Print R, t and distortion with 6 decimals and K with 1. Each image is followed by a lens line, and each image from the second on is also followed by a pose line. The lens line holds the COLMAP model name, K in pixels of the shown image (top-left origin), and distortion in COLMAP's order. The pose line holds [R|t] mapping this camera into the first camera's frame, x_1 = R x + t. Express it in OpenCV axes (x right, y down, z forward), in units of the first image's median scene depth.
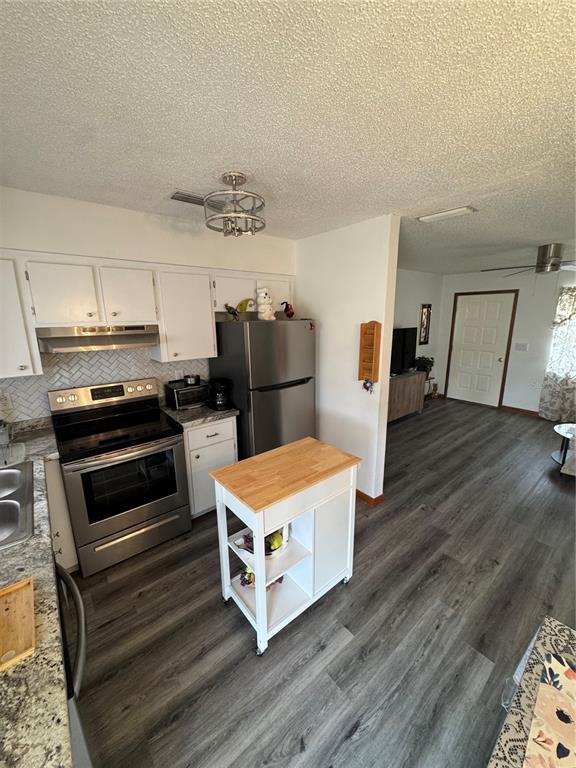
lens RADIAL K [[306.3, 0, 288.0], [0, 306.3, 383.0], [0, 0, 1]] dist [-0.005364, 0.000912]
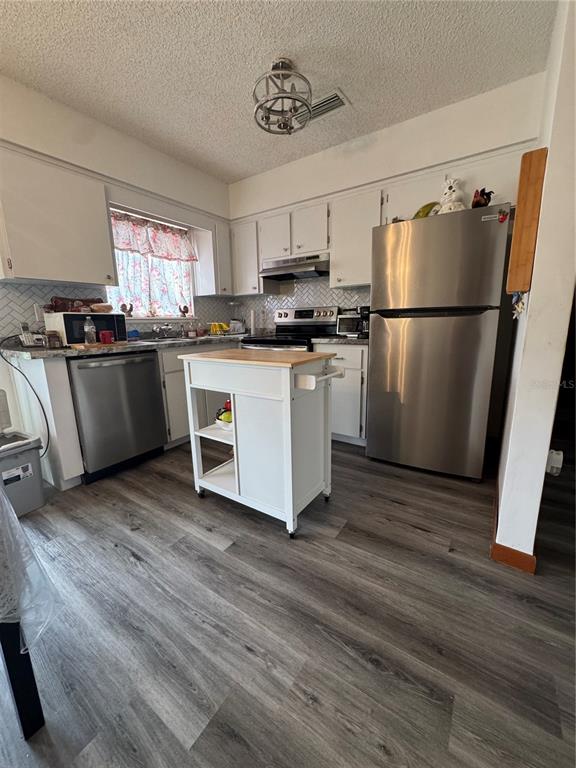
lens RADIAL K [[306.3, 0, 288.4], [0, 306.3, 381.6], [0, 0, 1]] dist [-0.005364, 0.000912]
pose [[0.284286, 0.191737, -0.939371, 0.870526], [-0.189112, 0.971763, 0.141117, 0.177819], [0.939903, 0.137528, 0.312518, 0.732052]]
